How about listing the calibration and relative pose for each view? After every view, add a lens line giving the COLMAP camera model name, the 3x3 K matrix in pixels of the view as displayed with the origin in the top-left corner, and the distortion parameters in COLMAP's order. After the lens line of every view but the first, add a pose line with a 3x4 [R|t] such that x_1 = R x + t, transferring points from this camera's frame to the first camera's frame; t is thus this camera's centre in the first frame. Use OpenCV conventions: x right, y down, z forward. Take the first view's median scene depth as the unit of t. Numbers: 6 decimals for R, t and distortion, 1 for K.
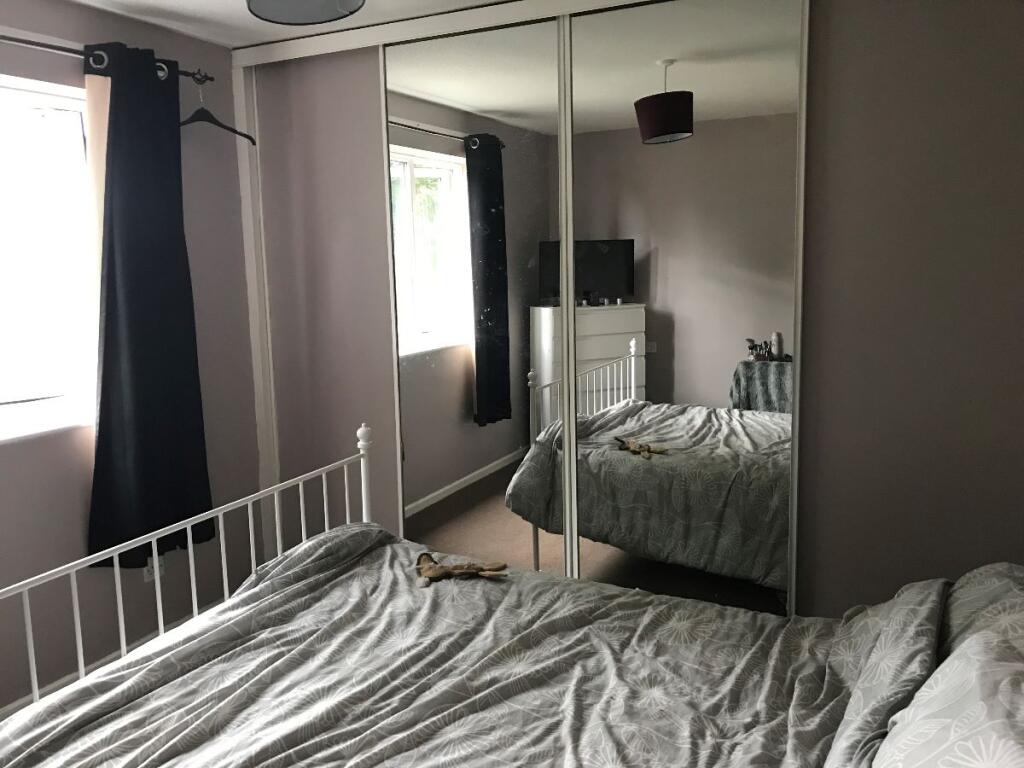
lens RADIAL K [[823.6, 0, 507.6], [0, 823.6, 370.9], [0, 0, 1]] dist [0.033490, -0.047032]
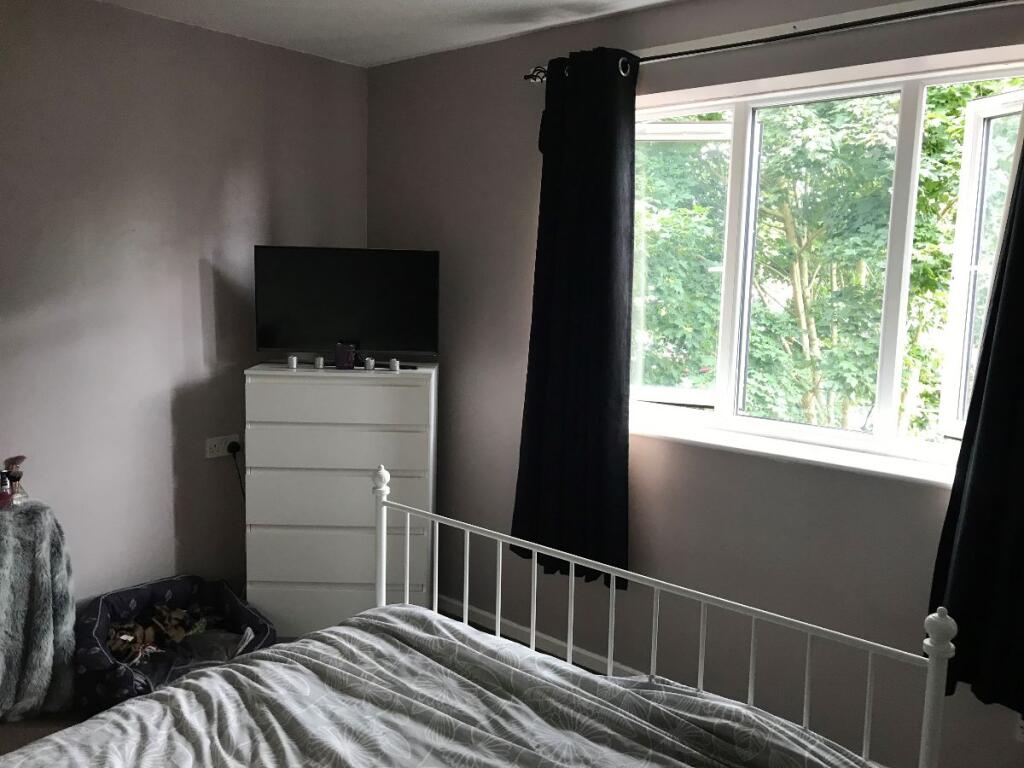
lens RADIAL K [[823.6, 0, 507.6], [0, 823.6, 370.9], [0, 0, 1]] dist [0.033490, -0.047032]
pose [[-0.242752, 0.114703, -0.963283, 0.507034], [-0.164545, 0.973728, 0.157413, -0.155751], [0.956032, 0.196716, -0.217501, 1.148495]]
